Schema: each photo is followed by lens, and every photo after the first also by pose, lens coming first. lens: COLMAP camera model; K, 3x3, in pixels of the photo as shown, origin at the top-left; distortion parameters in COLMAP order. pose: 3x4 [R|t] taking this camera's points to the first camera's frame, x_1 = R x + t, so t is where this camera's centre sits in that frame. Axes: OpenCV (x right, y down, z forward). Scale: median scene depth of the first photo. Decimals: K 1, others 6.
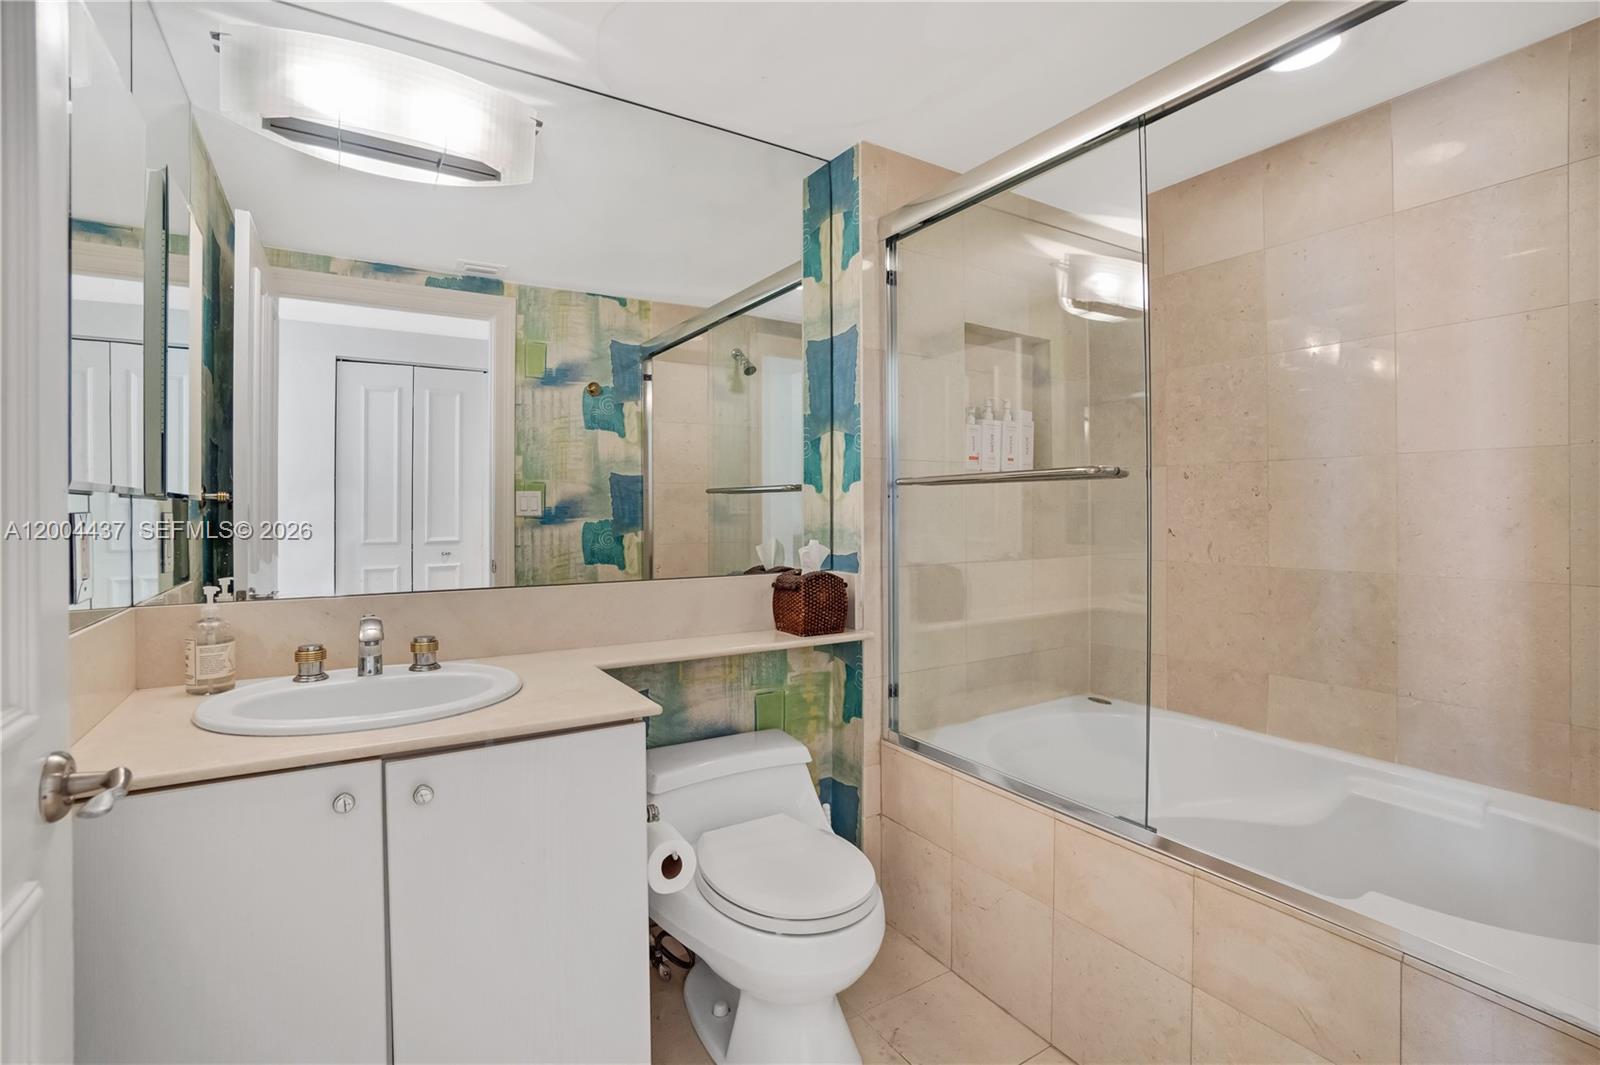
lens RADIAL K [[744.3, 0, 774.1], [0, 744.3, 513.8], [0, 0, 1]] dist [-0.066346, 0.023450]
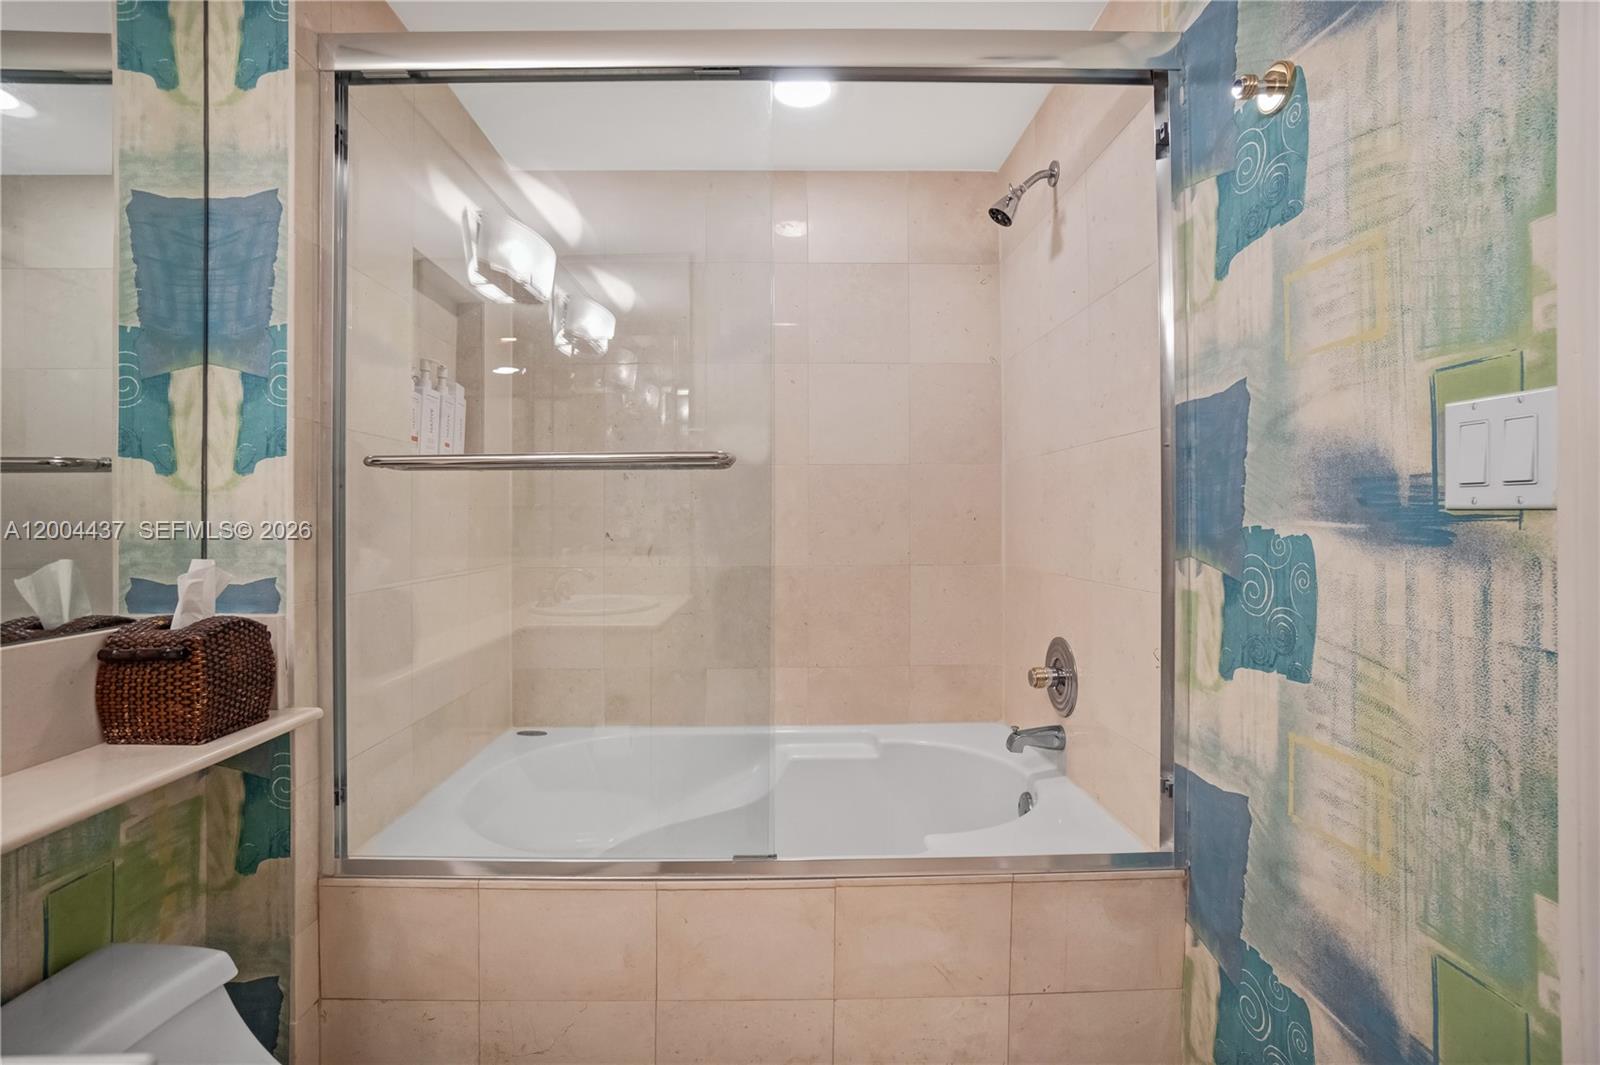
lens RADIAL K [[734.5, 0, 790.3], [0, 734.5, 523.8], [0, 0, 1]] dist [-0.065296, 0.022155]
pose [[0.487851, -0.002697, 0.872923, -0.175833], [0.007810, 0.999969, -0.001276, 0.012869], [-0.872892, 0.007440, 0.487857, 0.359952]]
